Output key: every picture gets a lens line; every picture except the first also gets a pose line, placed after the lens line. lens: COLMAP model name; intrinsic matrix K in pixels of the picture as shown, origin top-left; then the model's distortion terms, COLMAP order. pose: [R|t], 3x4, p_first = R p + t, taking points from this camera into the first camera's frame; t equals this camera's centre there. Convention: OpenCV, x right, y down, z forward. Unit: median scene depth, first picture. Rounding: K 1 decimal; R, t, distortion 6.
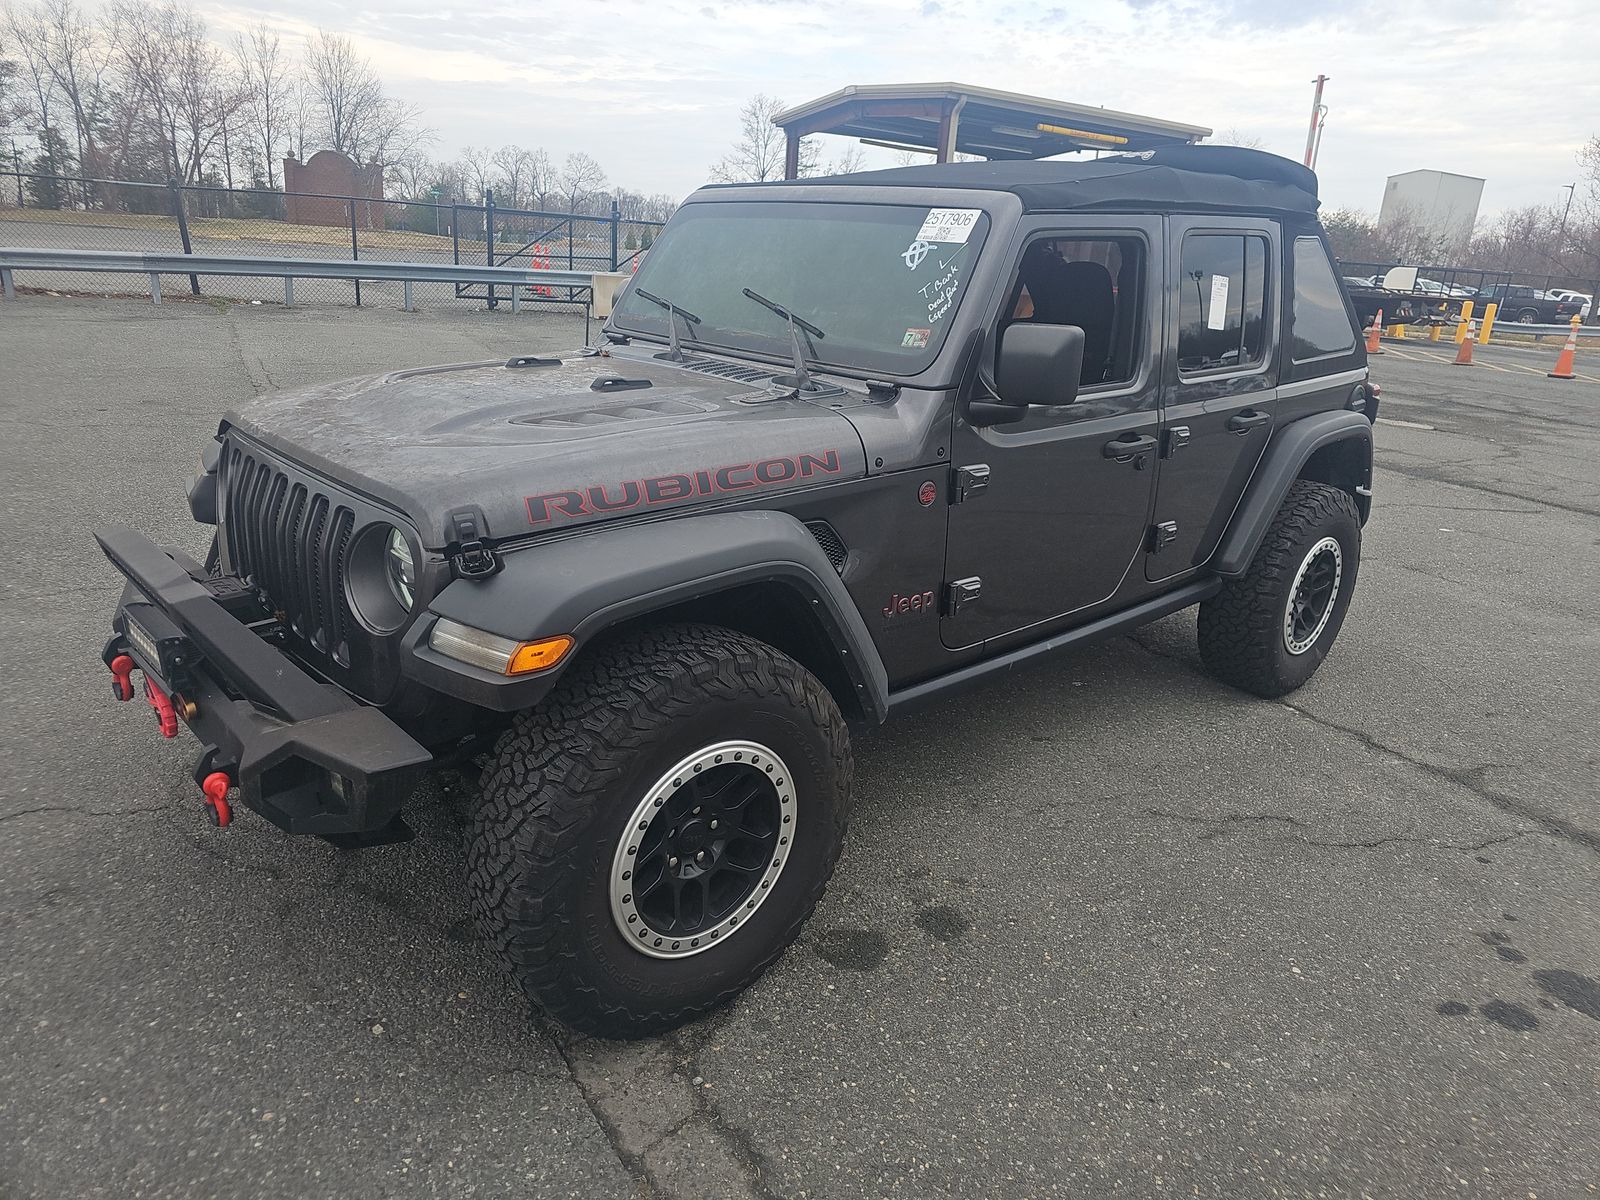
lens RADIAL K [[1099.5, 0, 802.5], [0, 1099.5, 646.2], [0, 0, 1]] dist [0.031168, -0.018135]
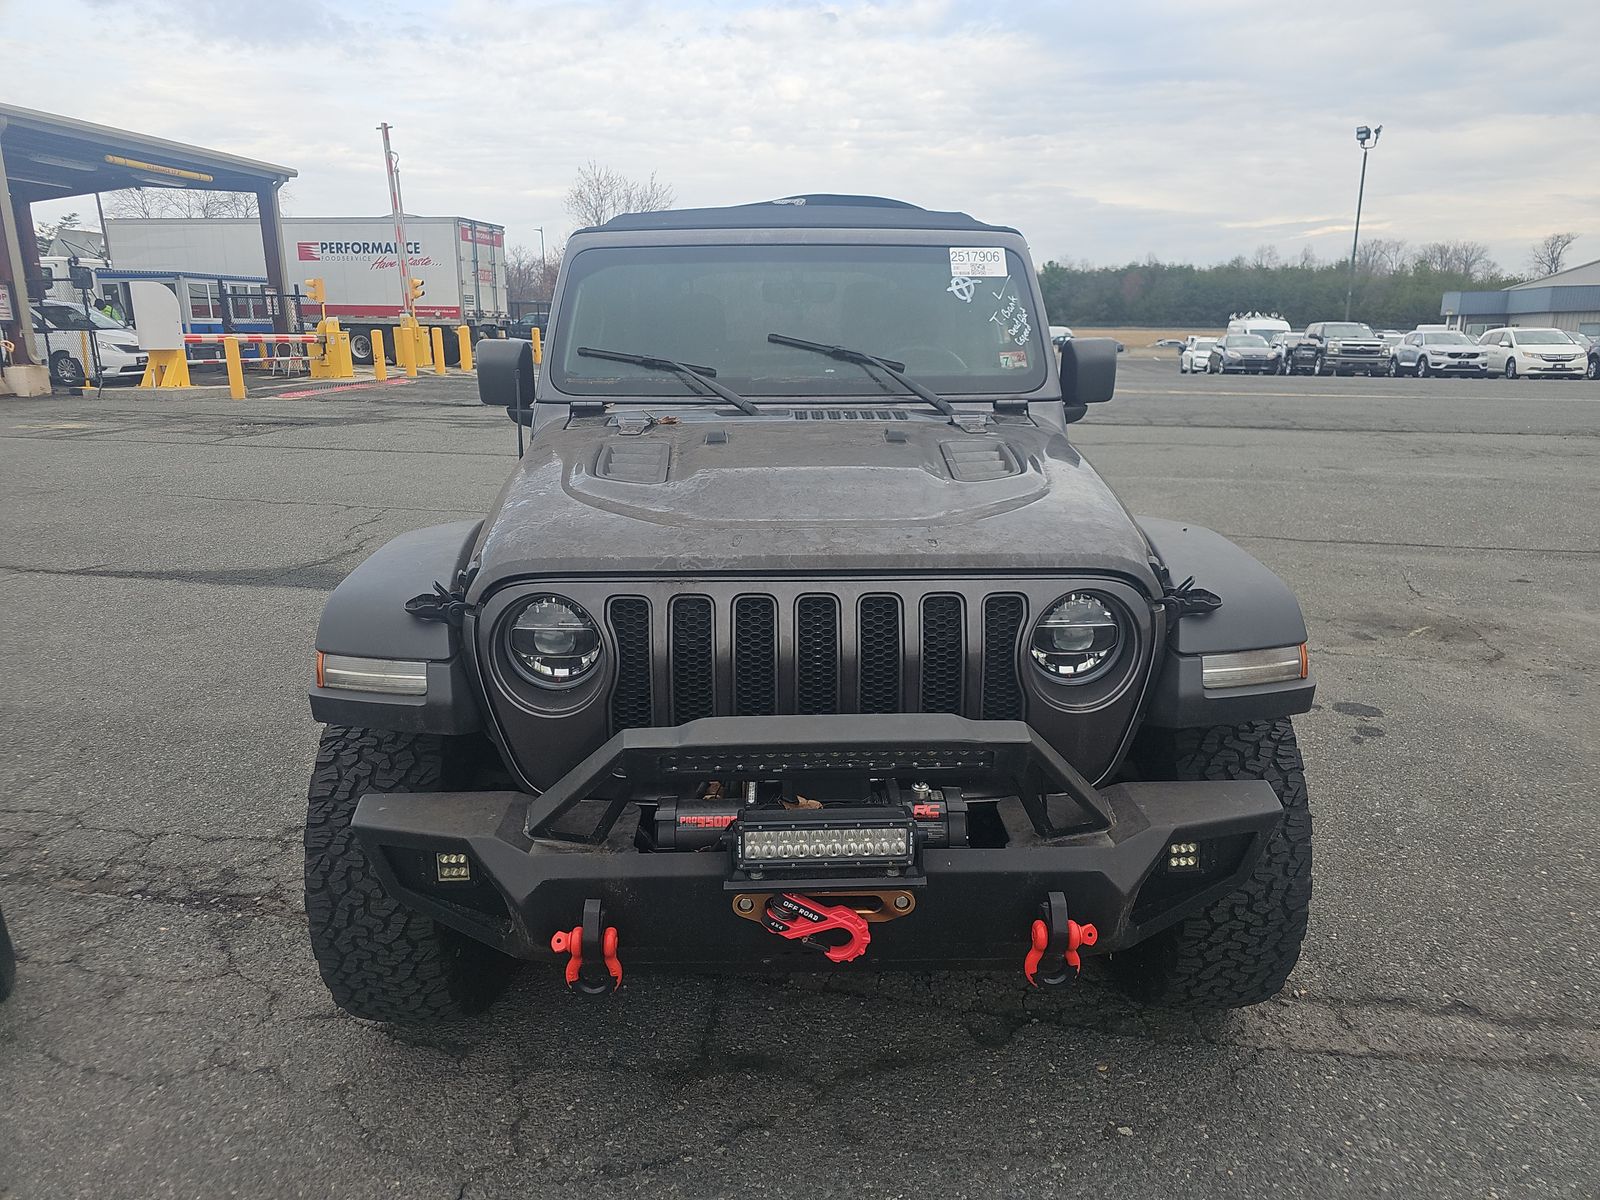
lens RADIAL K [[1099.5, 0, 802.5], [0, 1099.5, 646.2], [0, 0, 1]] dist [0.031168, -0.018135]
pose [[0.639711, -0.276867, 0.717018, -0.912658], [0.299497, 0.948925, 0.099209, -0.173497], [-0.707864, 0.151280, 0.689959, 0.405583]]
